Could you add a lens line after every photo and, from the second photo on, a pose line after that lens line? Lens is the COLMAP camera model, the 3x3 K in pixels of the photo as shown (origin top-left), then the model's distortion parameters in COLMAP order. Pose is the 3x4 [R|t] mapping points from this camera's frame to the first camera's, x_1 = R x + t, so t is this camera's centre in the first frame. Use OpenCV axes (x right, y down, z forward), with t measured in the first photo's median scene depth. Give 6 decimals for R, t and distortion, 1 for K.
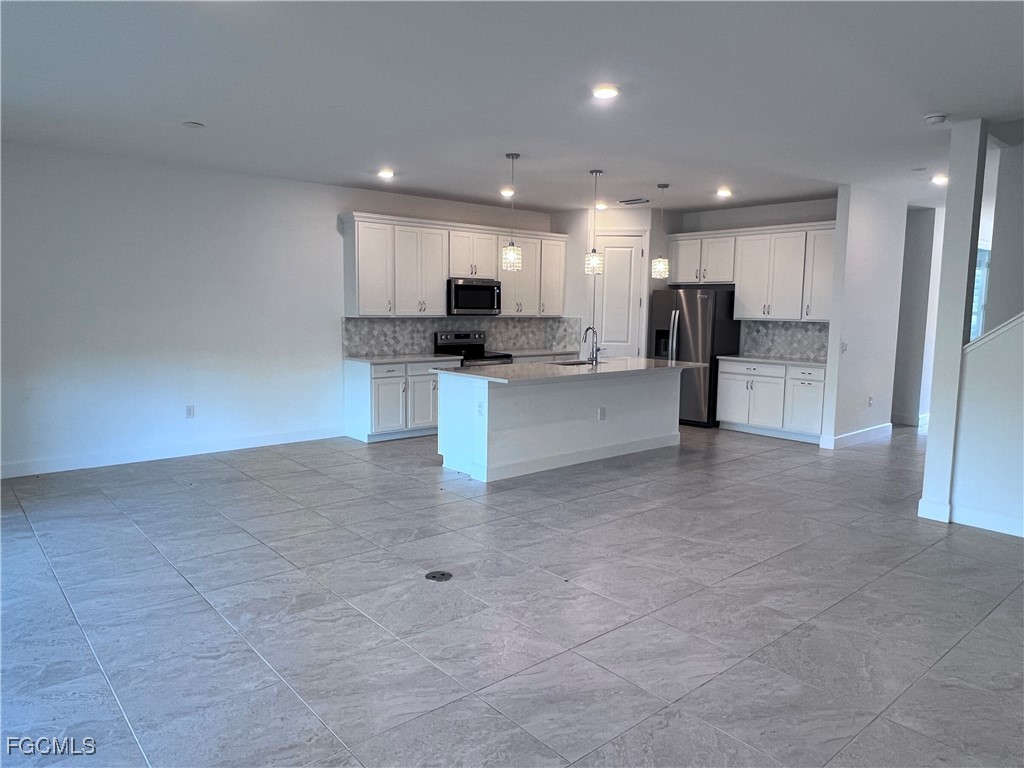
lens RADIAL K [[687.6, 0, 509.6], [0, 687.6, 385.6], [0, 0, 1]] dist [0.011591, -0.006642]
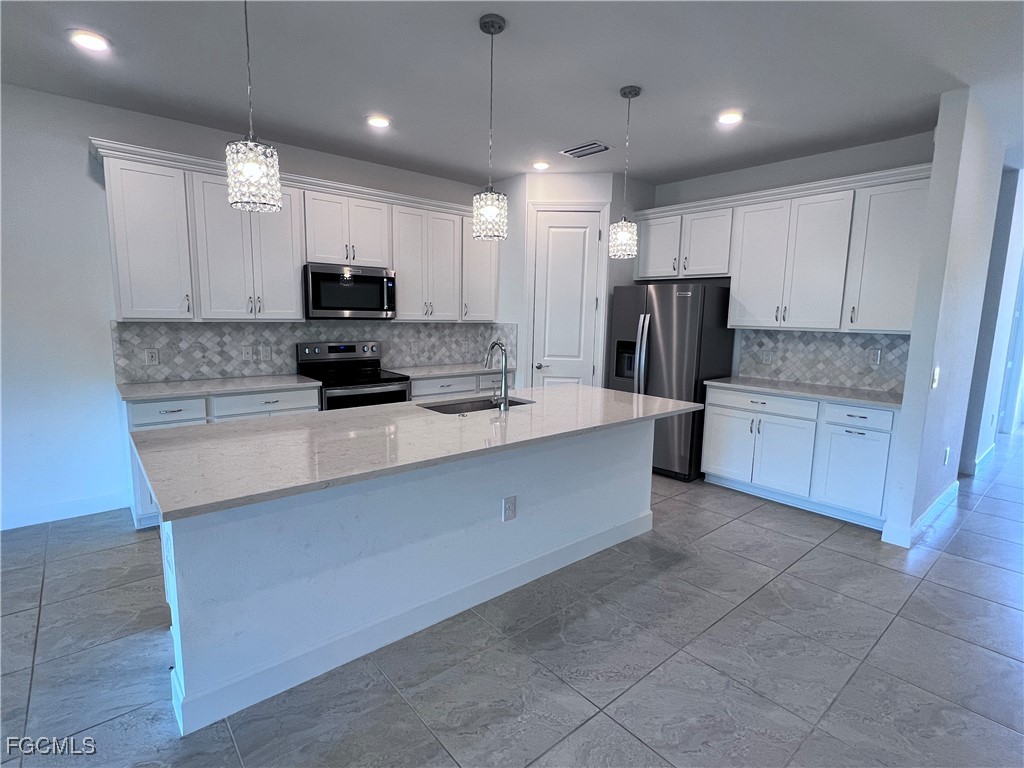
lens RADIAL K [[506.8, 0, 512.1], [0, 506.8, 383.5], [0, 0, 1]] dist [0.000196, -0.001760]
pose [[0.999976, 0.006394, -0.002602, 0.111185], [-0.006333, 0.999719, 0.022862, -0.051654], [0.002748, -0.022845, 0.999735, 0.498983]]
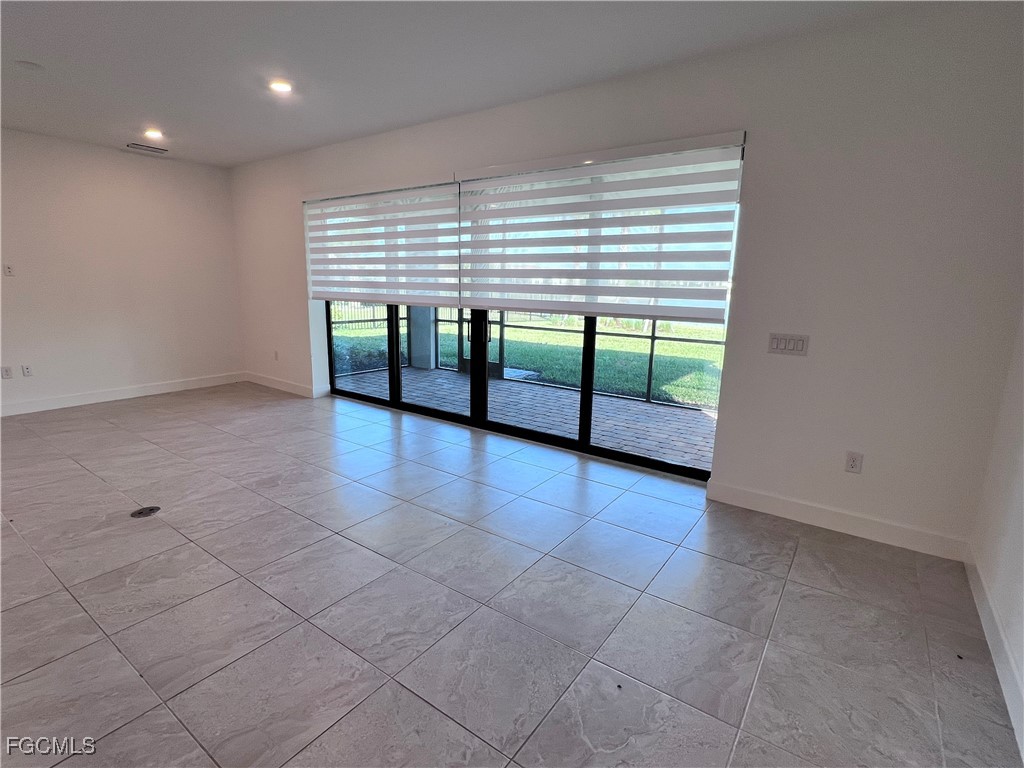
lens RADIAL K [[506.8, 0, 513.3], [0, 506.8, 380.7], [0, 0, 1]] dist [0.000196, -0.001760]
pose [[-0.970078, 0.014367, -0.242367, -0.220592], [-0.060833, 0.952022, 0.299923, -0.092795], [0.235048, 0.305693, -0.922662, 0.837660]]
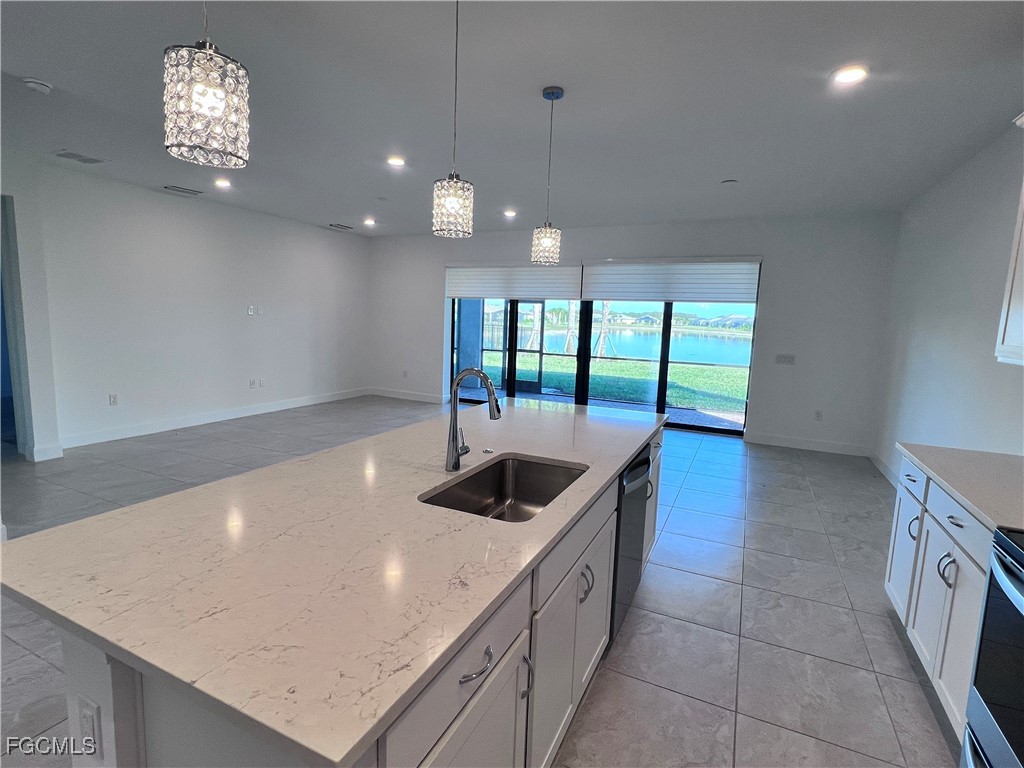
lens RADIAL K [[506.8, 0, 509.7], [0, 506.8, 382.7], [0, 0, 1]] dist [0.000196, -0.001760]
pose [[-0.913871, 0.005519, -0.405966, 0.174957], [-0.095082, 0.969192, 0.227216, -0.117837], [0.394713, 0.246246, -0.885192, 1.048988]]
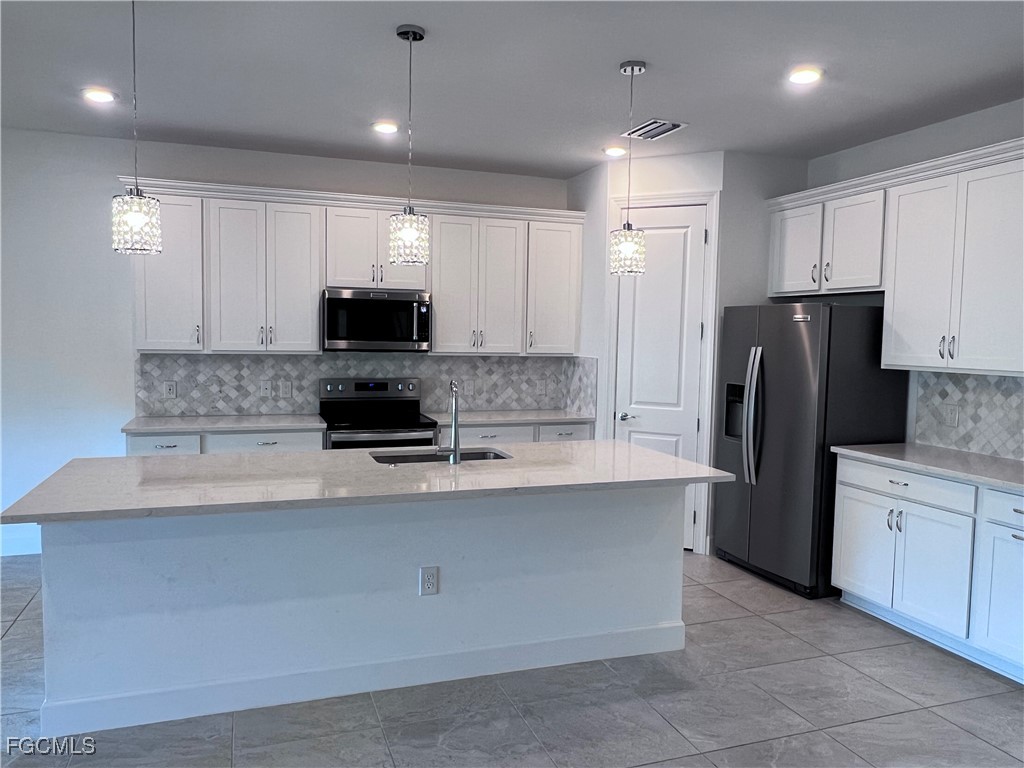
lens RADIAL K [[748.6, 0, 511.1], [0, 748.6, 388.7], [0, 0, 1]] dist [-0.000234, -0.004071]
pose [[0.932507, 0.030366, -0.359873, 0.284985], [-0.047477, 0.998118, -0.038804, -0.052922], [0.358018, 0.053271, 0.932194, 0.461020]]
